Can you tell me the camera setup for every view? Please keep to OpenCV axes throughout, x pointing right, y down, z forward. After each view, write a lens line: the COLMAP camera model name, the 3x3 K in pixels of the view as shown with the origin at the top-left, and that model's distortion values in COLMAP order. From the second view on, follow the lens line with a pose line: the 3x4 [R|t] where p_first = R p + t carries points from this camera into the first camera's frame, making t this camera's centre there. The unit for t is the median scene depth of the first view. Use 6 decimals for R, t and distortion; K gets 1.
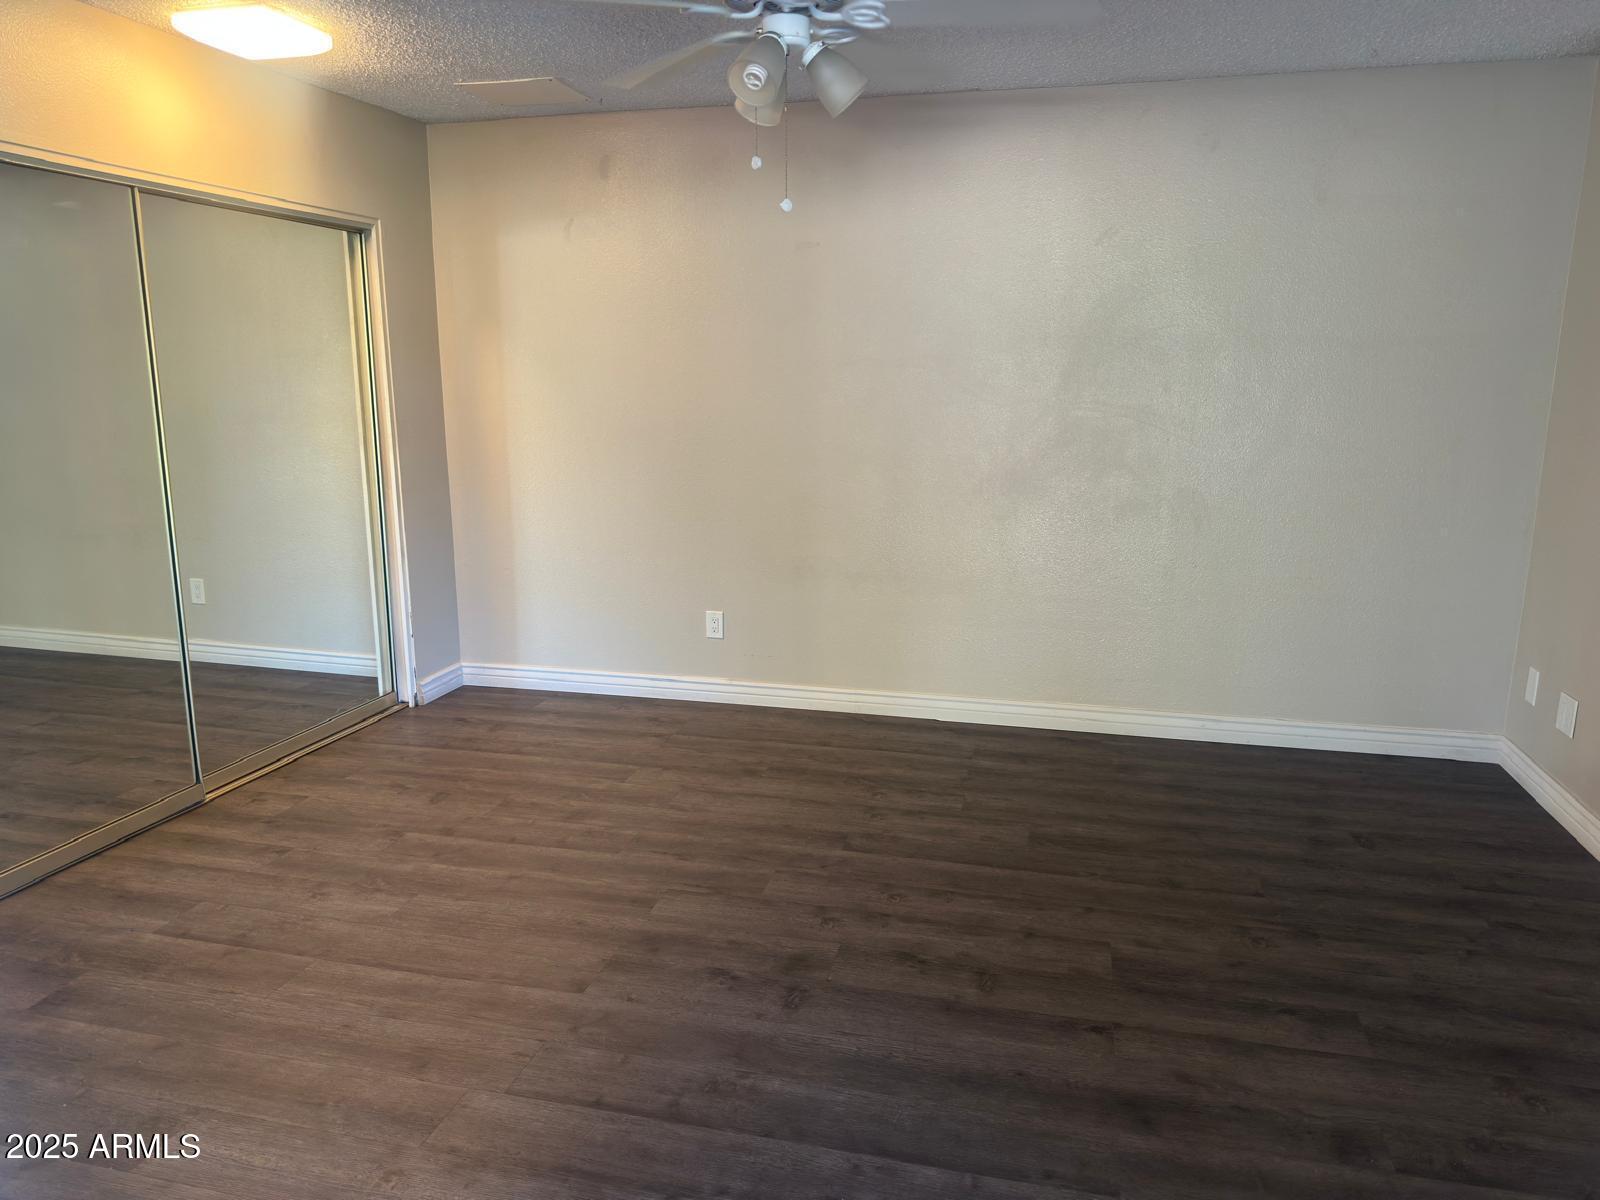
lens RADIAL K [[1124.4, 0, 797.1], [0, 1124.4, 578.1], [0, 0, 1]] dist [0.102456, -0.123974]
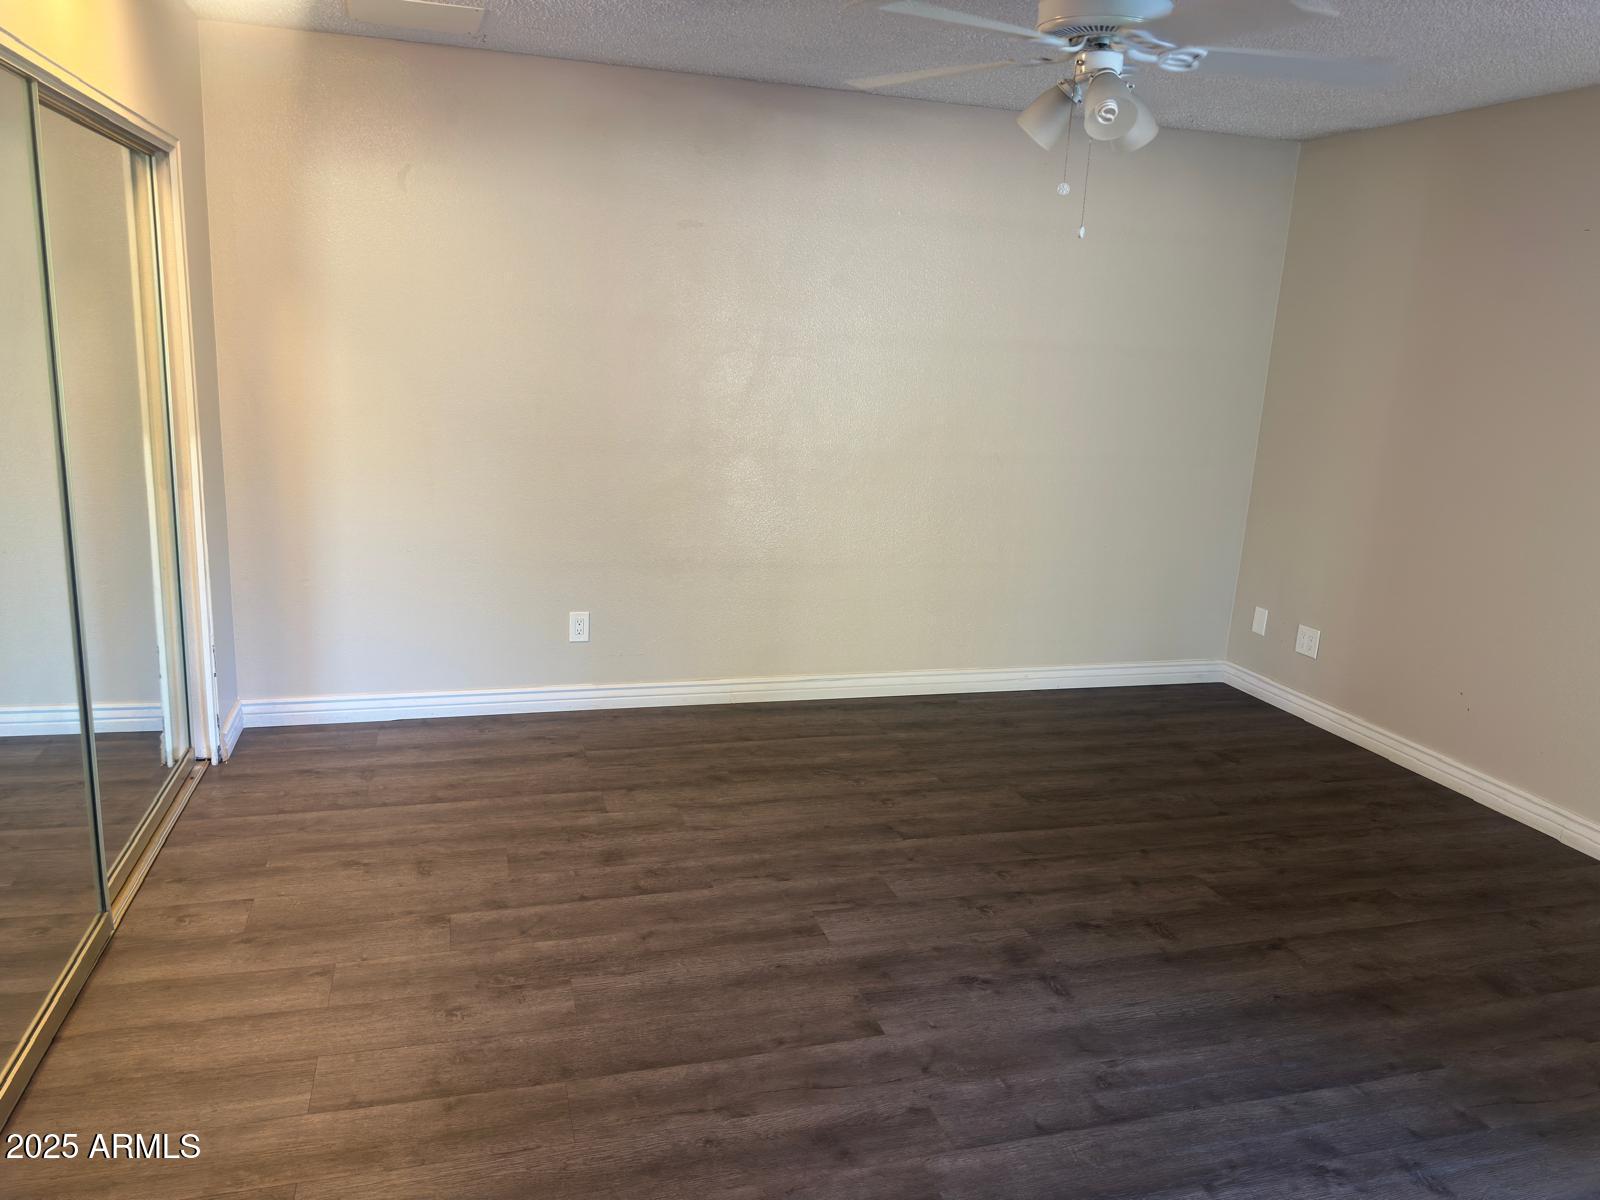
lens RADIAL K [[1124.4, 0, 797.1], [0, 1124.4, 578.1], [0, 0, 1]] dist [0.102456, -0.123974]
pose [[0.858491, -0.066218, 0.508535, -0.527240], [0.043101, 0.997437, 0.057118, -0.059127], [-0.511014, -0.027117, 0.859145, 0.158093]]
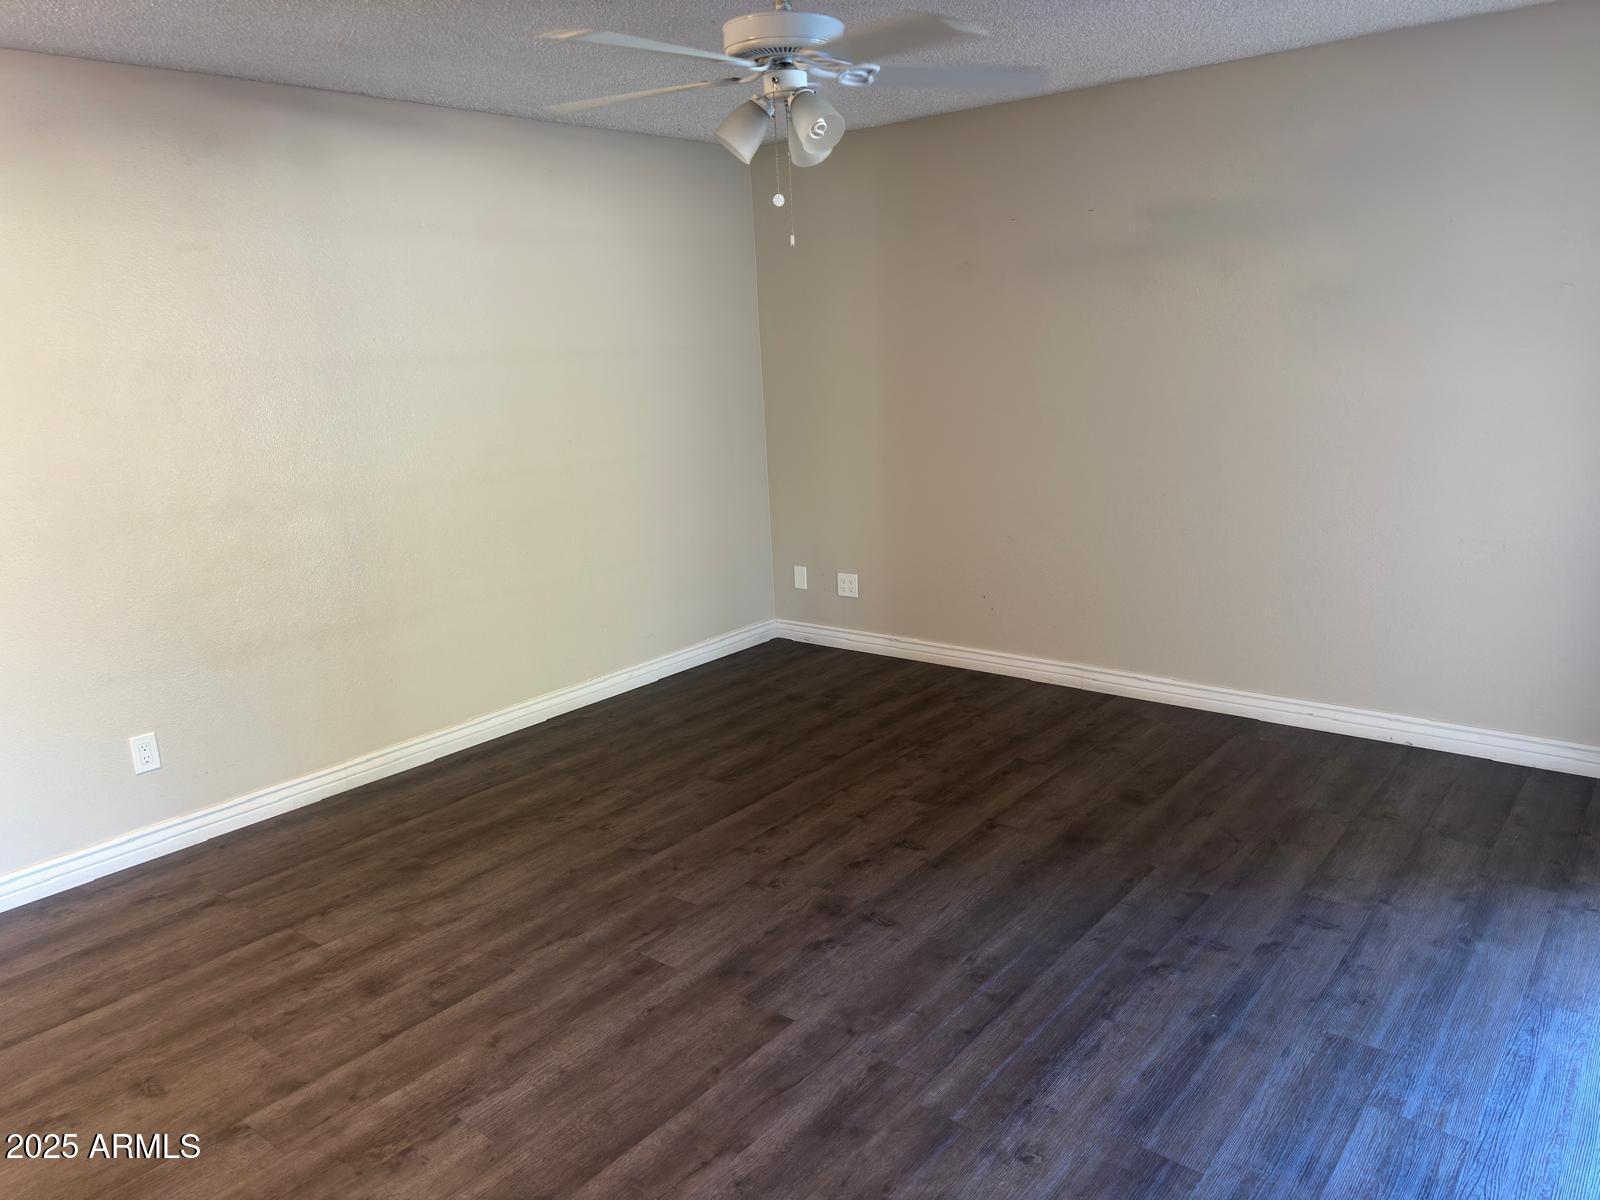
lens RADIAL K [[1122.5, 0, 800.0], [0, 1122.5, 600.0], [0, 0, 1]] dist [0.210320, -0.388671]
pose [[0.425500, -0.226590, 0.876132, -0.724685], [0.213453, 0.965959, 0.146156, -0.103223], [-0.879425, 0.124823, 0.459381, 0.354574]]
